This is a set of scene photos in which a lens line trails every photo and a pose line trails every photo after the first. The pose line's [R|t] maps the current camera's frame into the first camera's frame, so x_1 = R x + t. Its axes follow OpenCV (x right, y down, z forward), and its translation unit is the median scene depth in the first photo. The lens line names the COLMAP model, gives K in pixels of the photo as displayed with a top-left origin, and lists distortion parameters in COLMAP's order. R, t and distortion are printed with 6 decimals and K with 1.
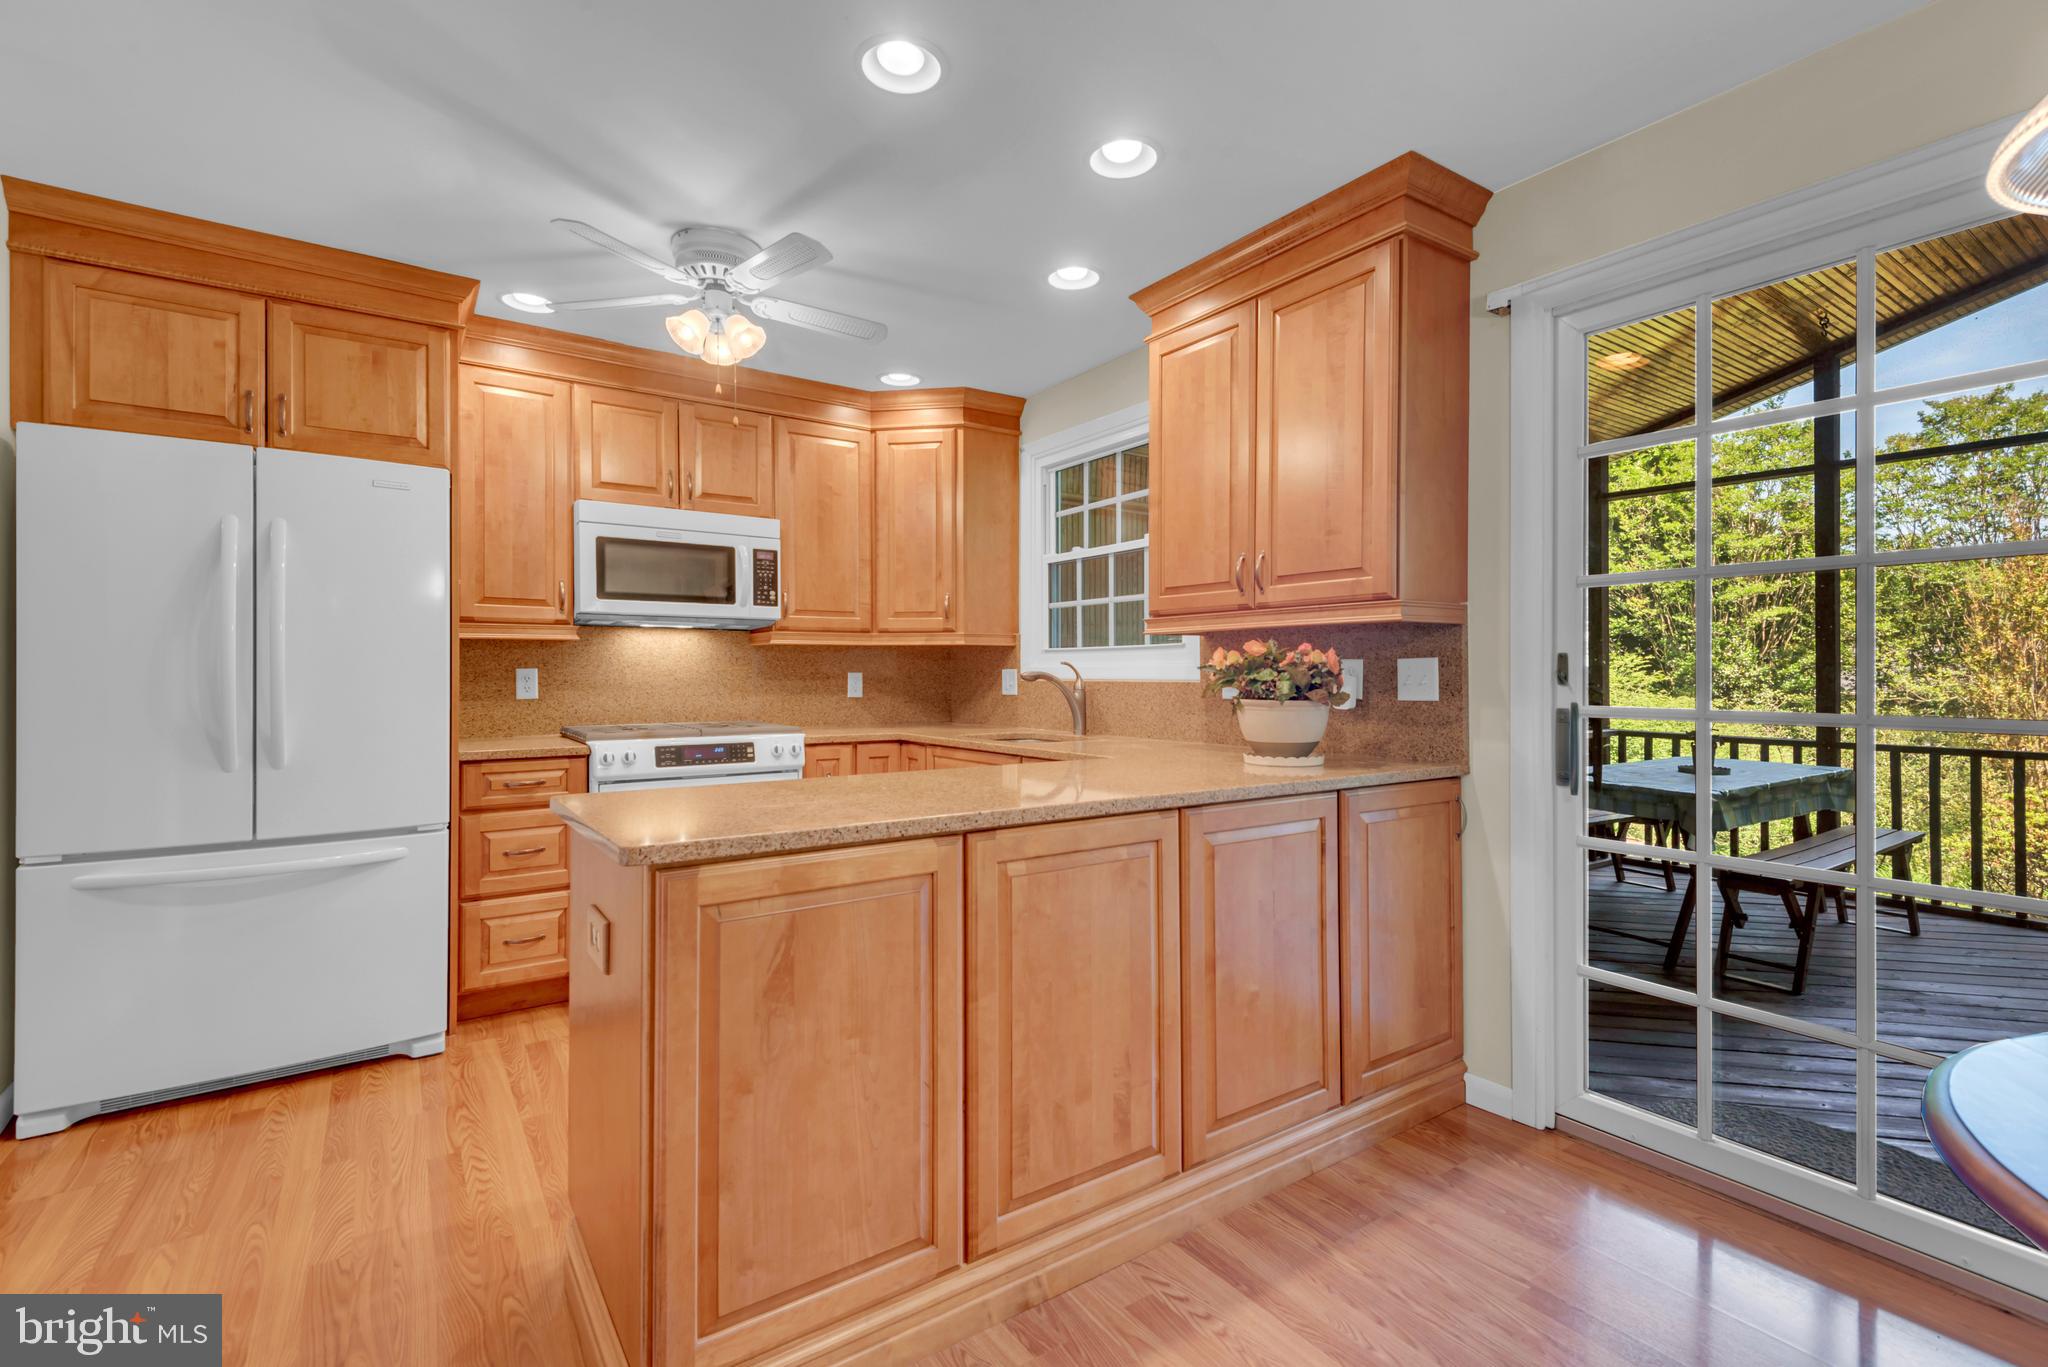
lens RADIAL K [[963.1, 0, 1011.6], [0, 963.1, 679.6], [0, 0, 1]] dist [0.029996, -0.014367]
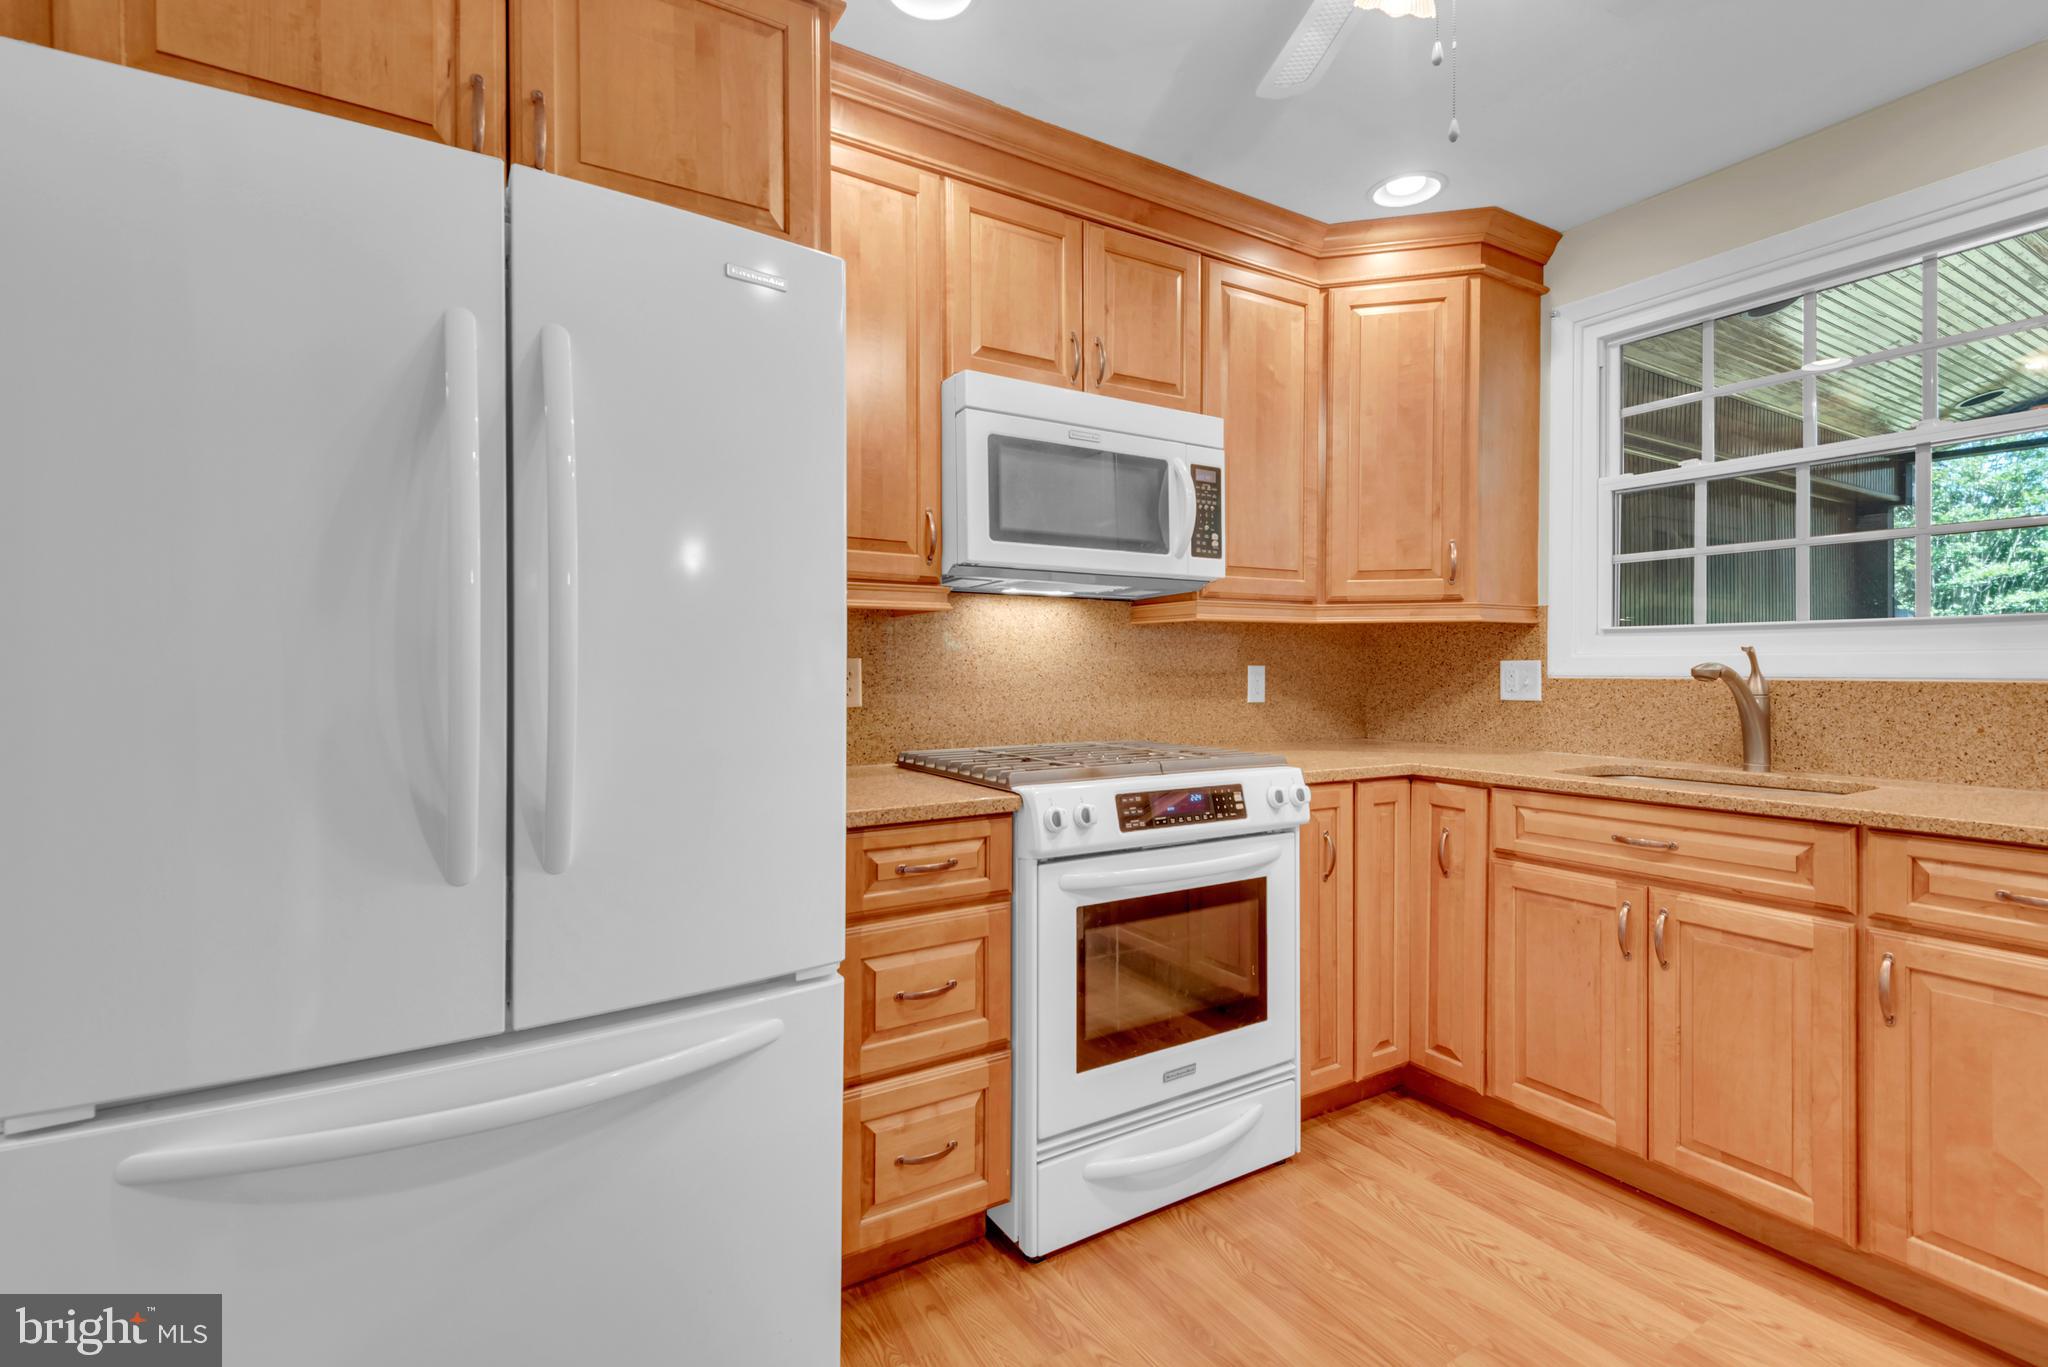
lens RADIAL K [[963.1, 0, 1009.2], [0, 963.1, 682.4], [0, 0, 1]] dist [0.029996, -0.014367]
pose [[0.998251, 0.002295, -0.059077, -0.435021], [-0.001712, 0.999949, 0.009917, -0.002669], [0.059096, -0.009798, 0.998204, 0.472763]]
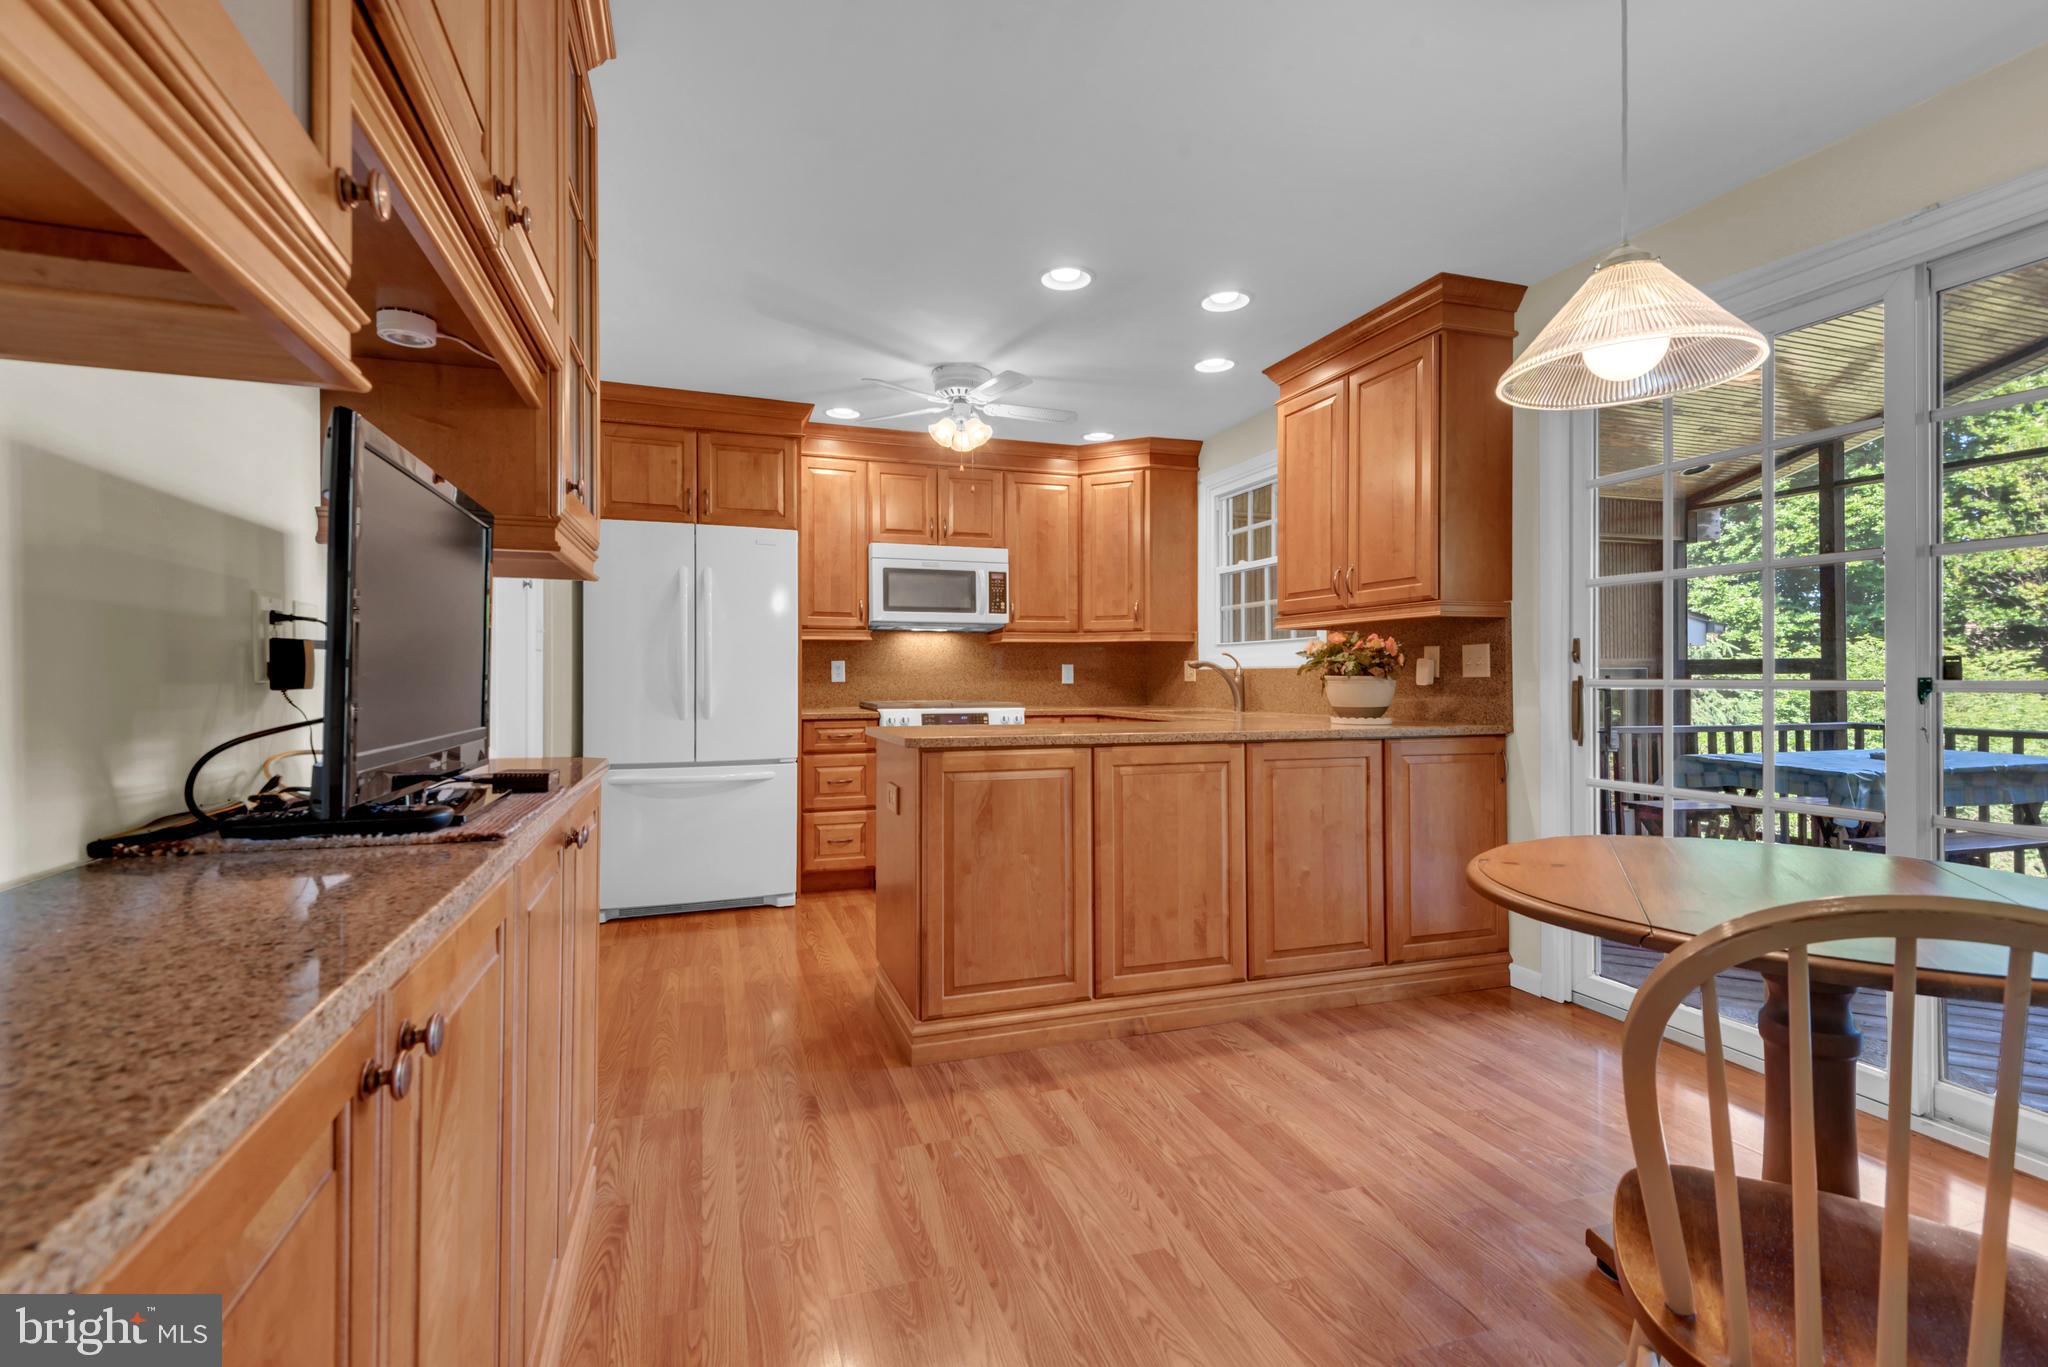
lens RADIAL K [[963.1, 0, 999.6], [0, 963.1, 684.6], [0, 0, 1]] dist [0.029996, -0.014367]
pose [[0.963351, 0.000162, -0.268244, 0.136091], [0.000295, 0.999999, 0.001663, 0.025917], [0.268243, -0.001682, 0.963350, -0.372347]]
